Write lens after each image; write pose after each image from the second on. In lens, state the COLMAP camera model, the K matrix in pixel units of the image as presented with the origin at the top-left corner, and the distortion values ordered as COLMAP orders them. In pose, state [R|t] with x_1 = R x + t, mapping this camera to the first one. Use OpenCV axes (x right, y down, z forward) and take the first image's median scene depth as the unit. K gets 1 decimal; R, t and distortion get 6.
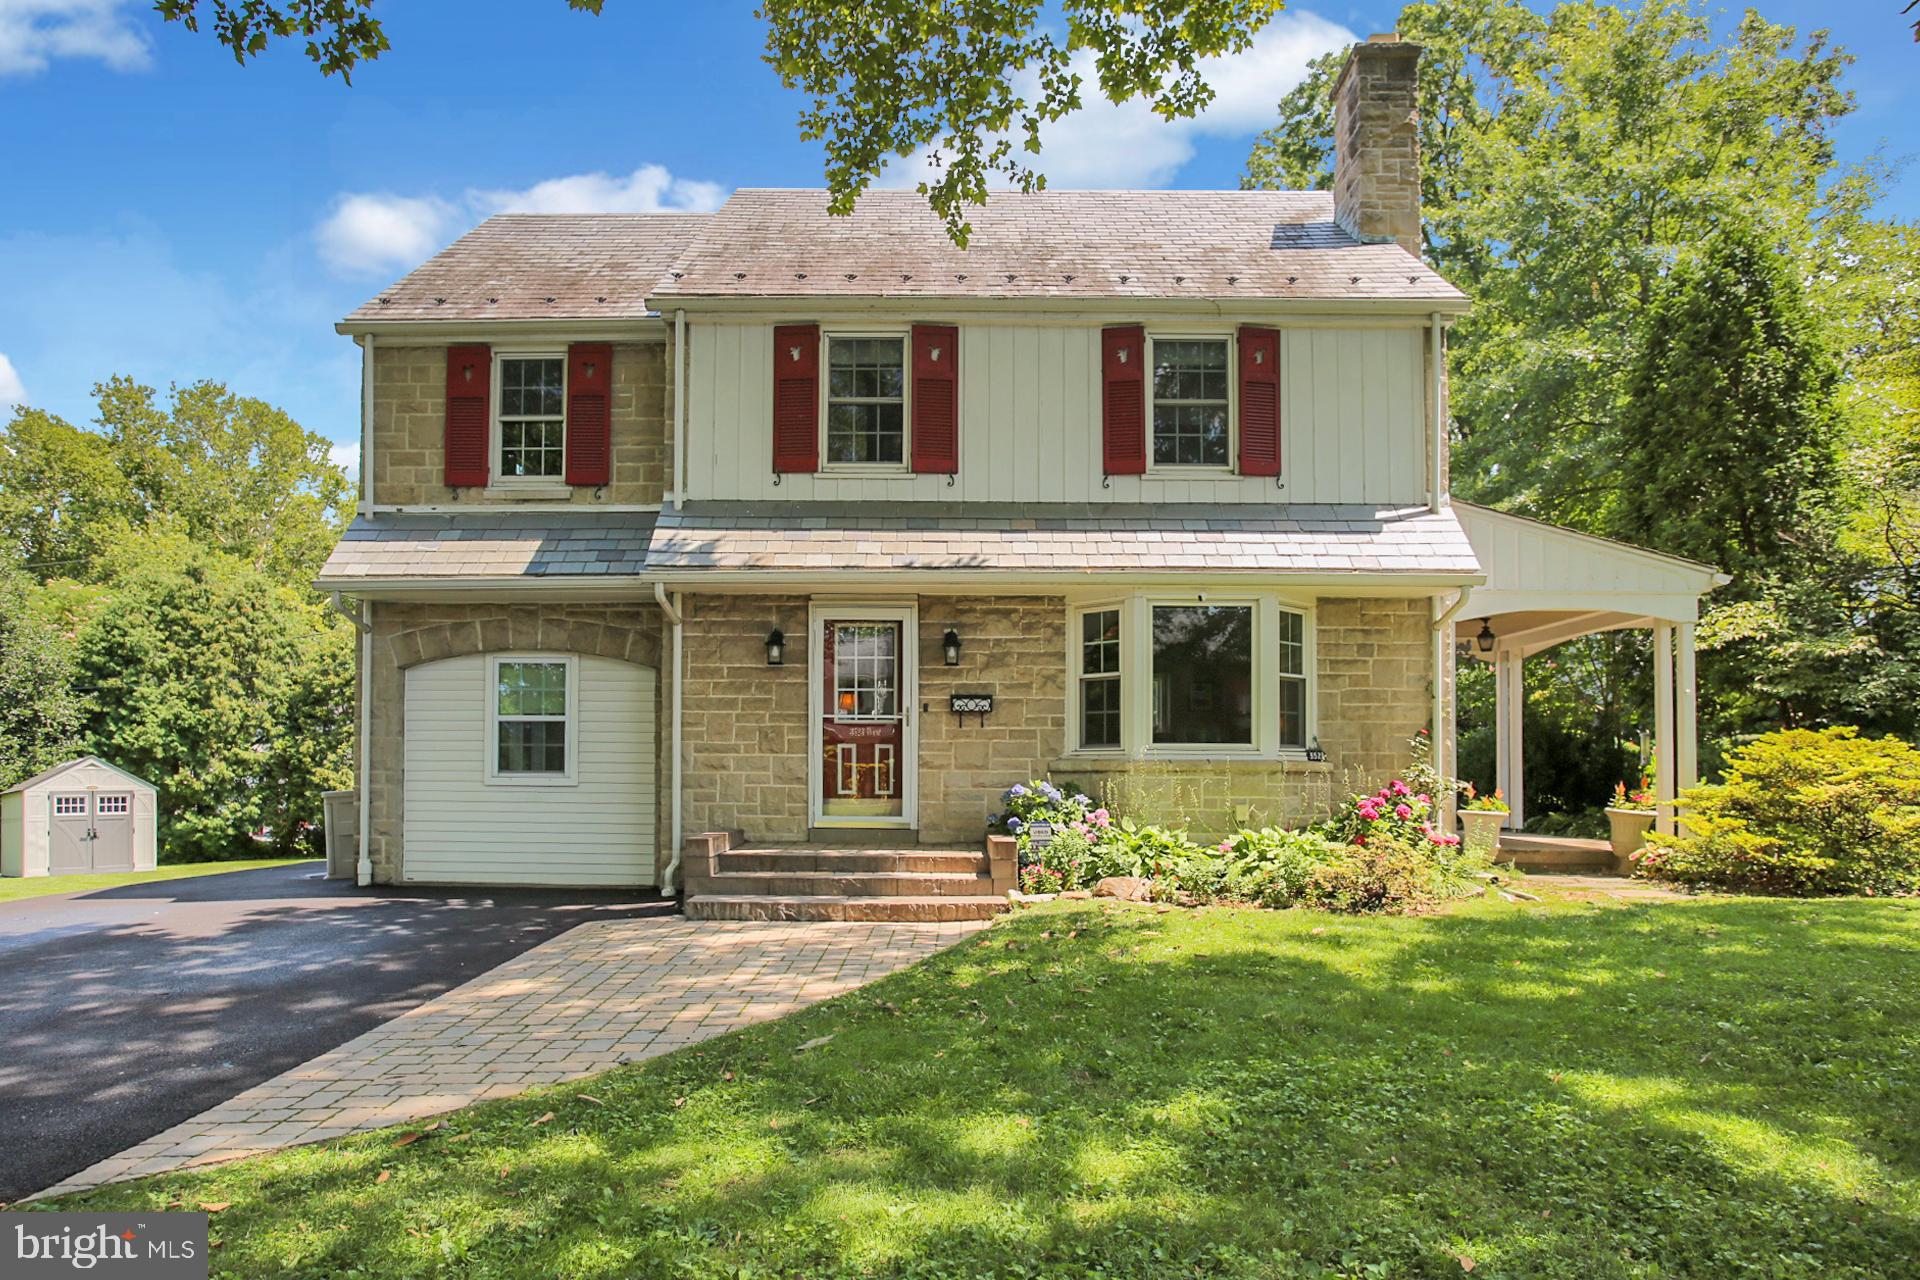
lens RADIAL K [[1209.0, 0, 974.9], [0, 1209.0, 740.3], [0, 0, 1]] dist [-0.039981, 0.021335]
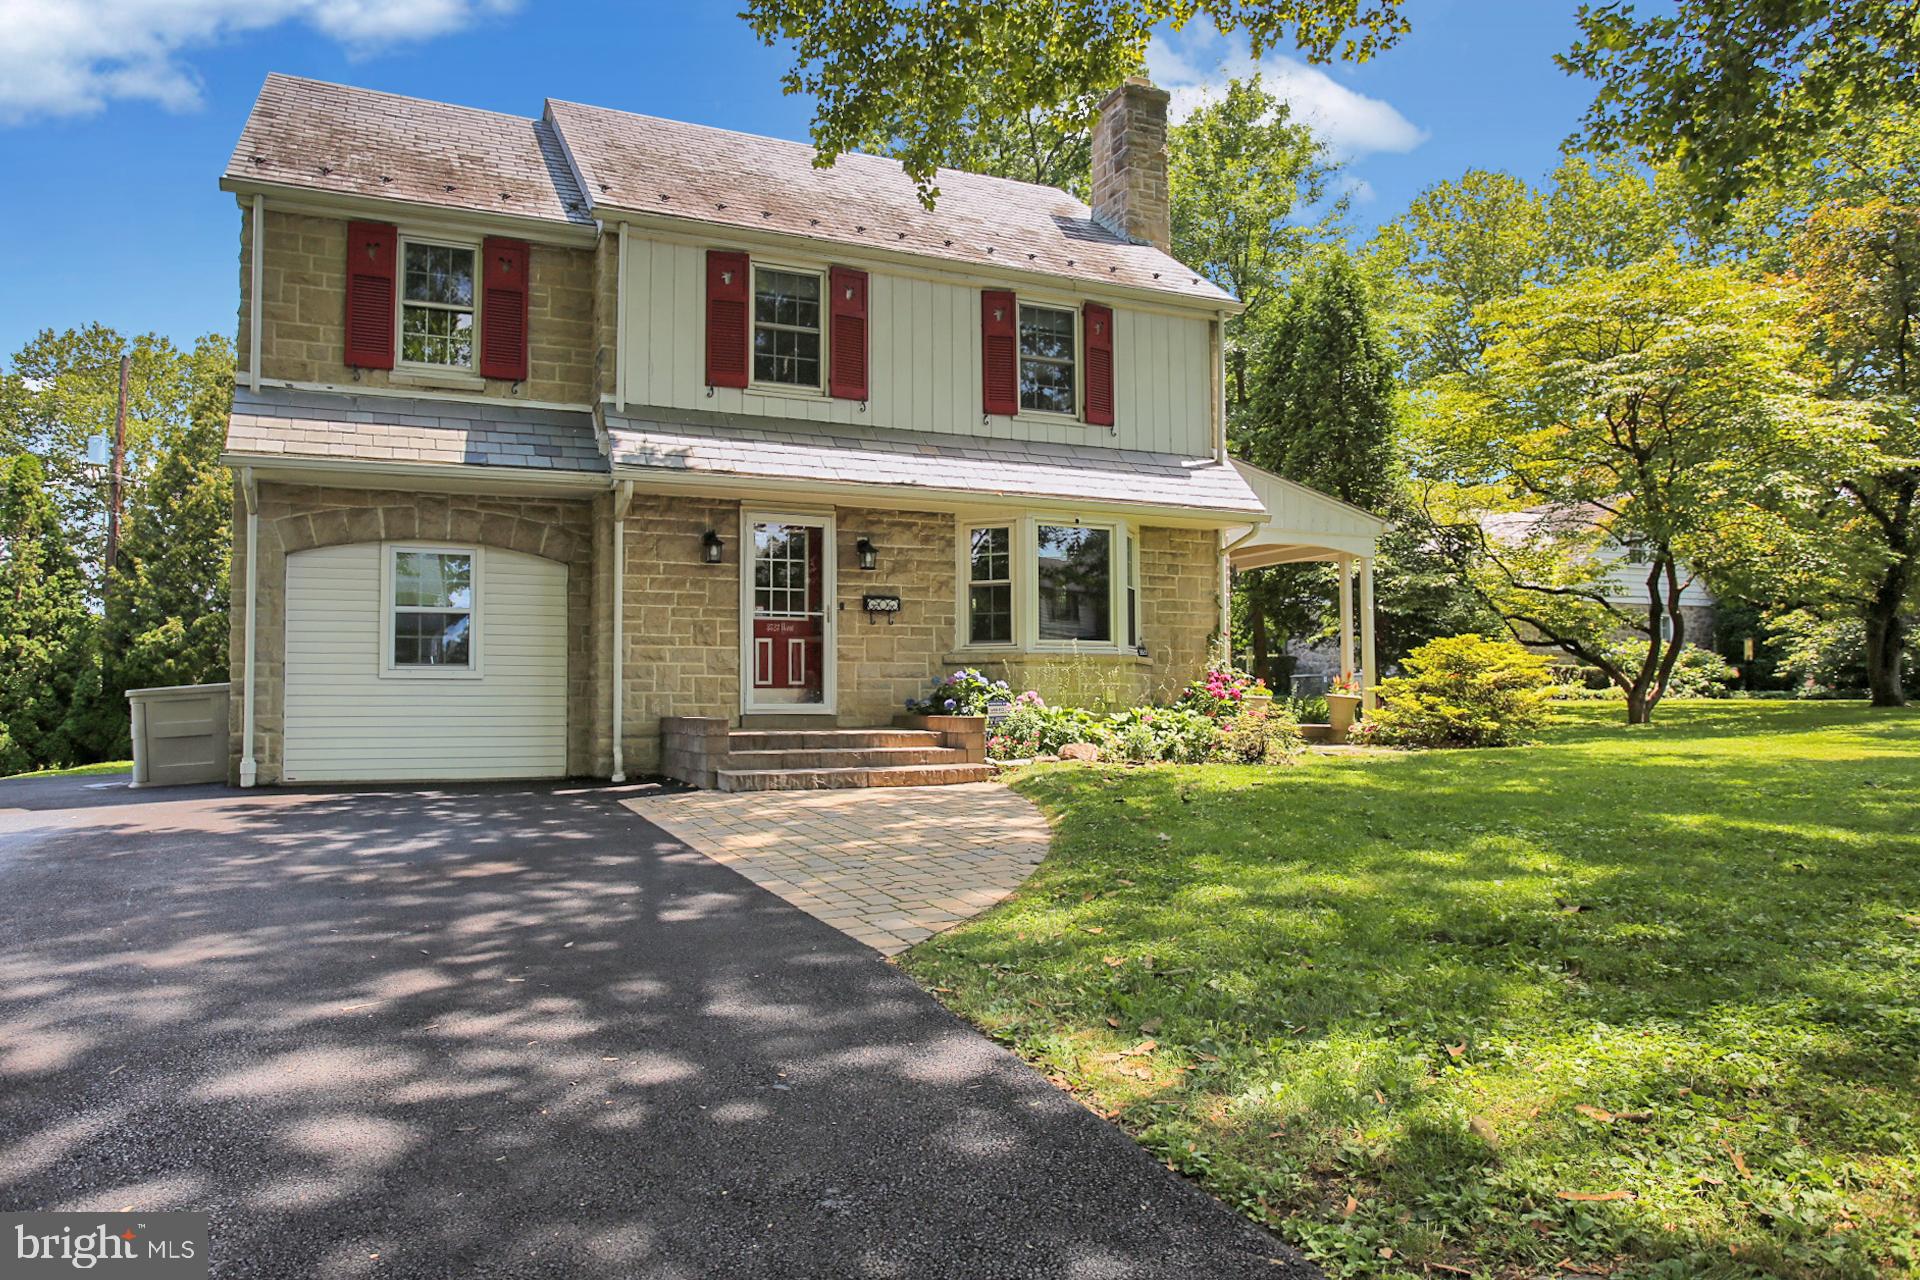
lens RADIAL K [[1209.0, 0, 902.1], [0, 1209.0, 645.9], [0, 0, 1]] dist [-0.039981, 0.021335]
pose [[0.921040, 0.011407, 0.389300, -0.401749], [-0.003714, 0.999783, -0.020507, 0.030200], [-0.389450, 0.017442, 0.920883, -0.051005]]
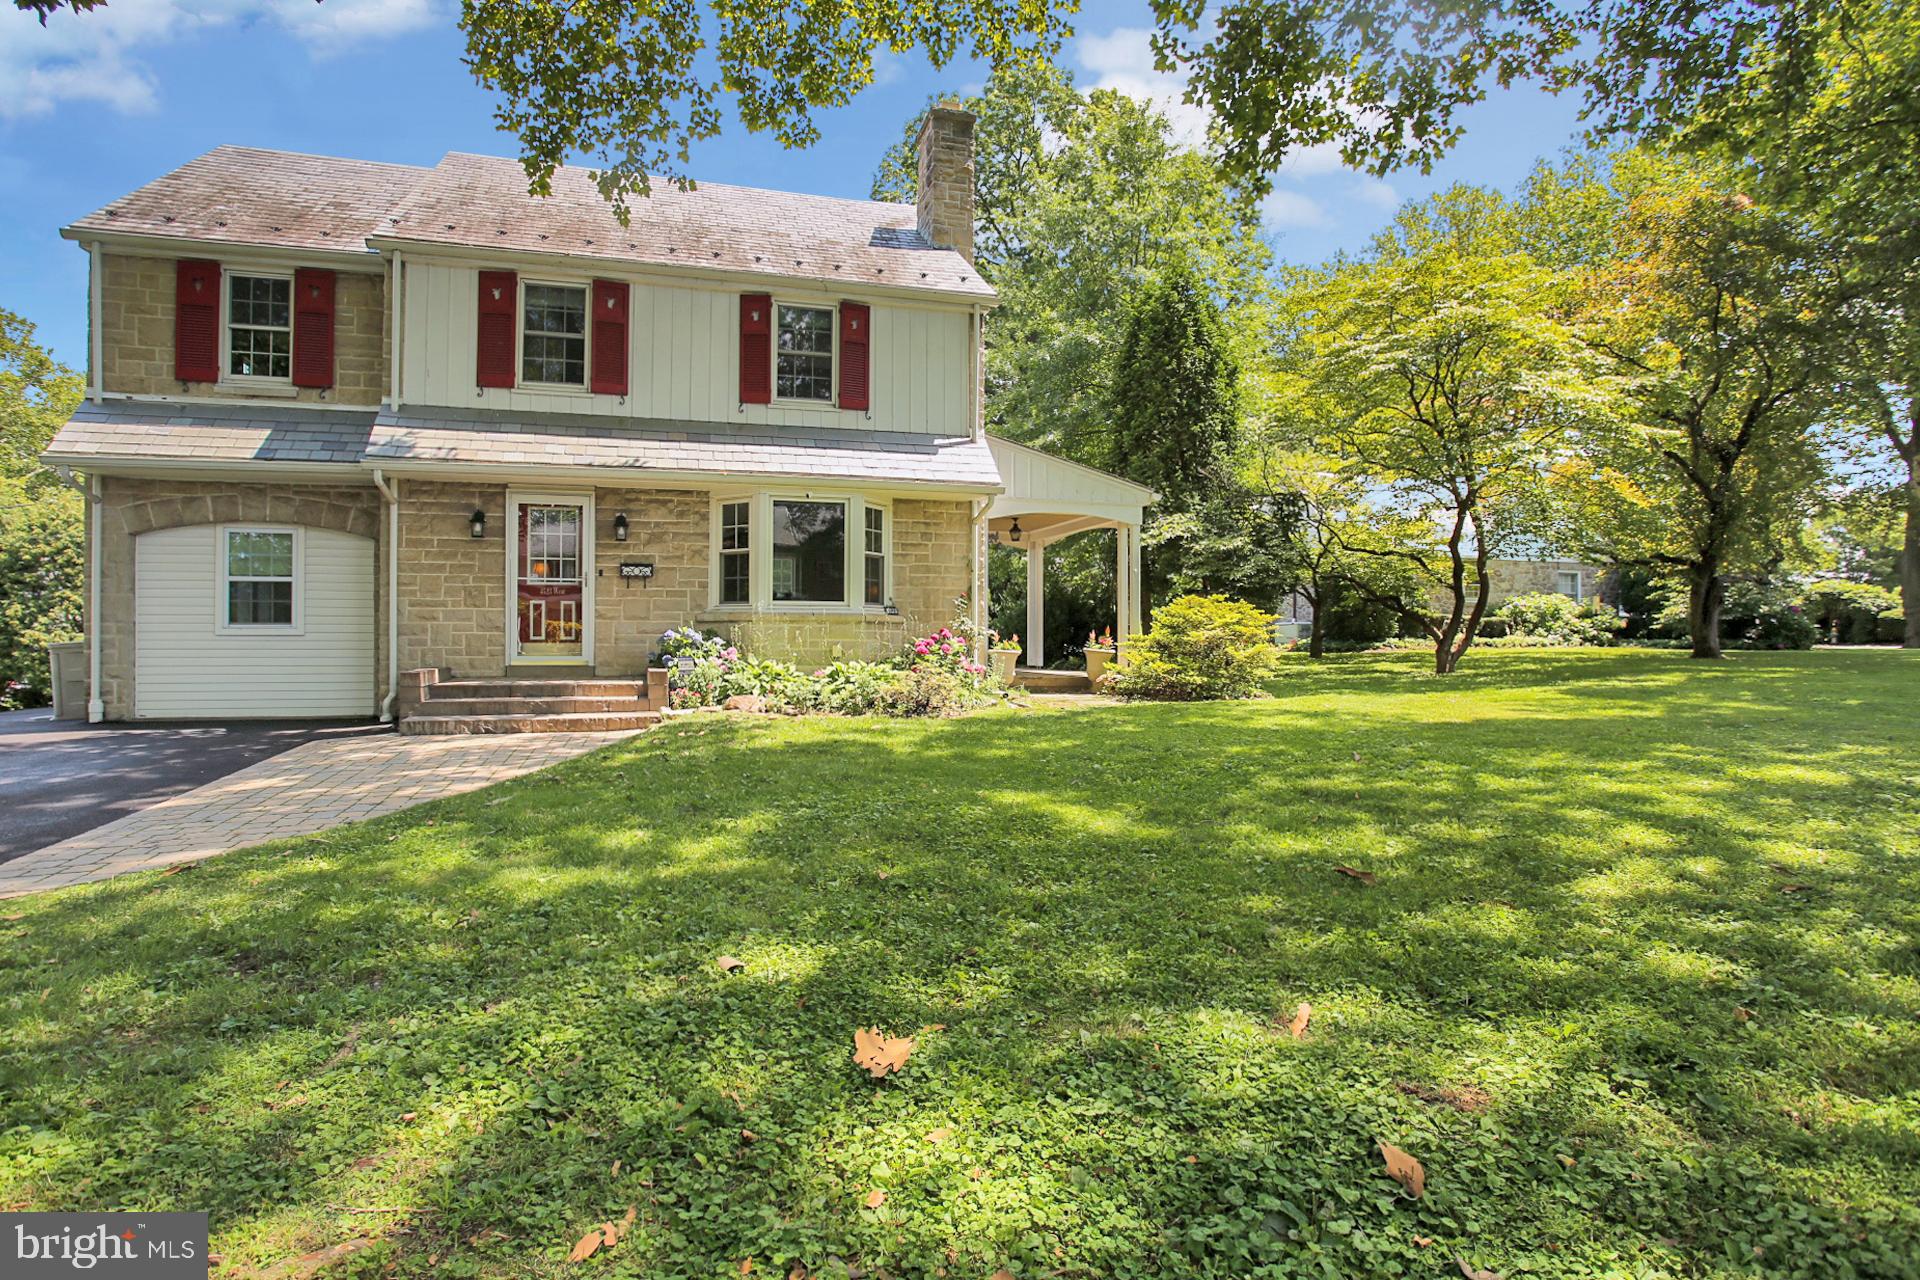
lens RADIAL K [[963.5, 0, 954.4], [0, 963.5, 631.1], [0, 0, 1]] dist [-0.068609, 0.027382]
pose [[0.957704, -0.000615, 0.287755, 0.026010], [-0.004948, 0.999815, 0.018605, 0.013228], [-0.287713, -0.019242, 0.957523, -0.093820]]
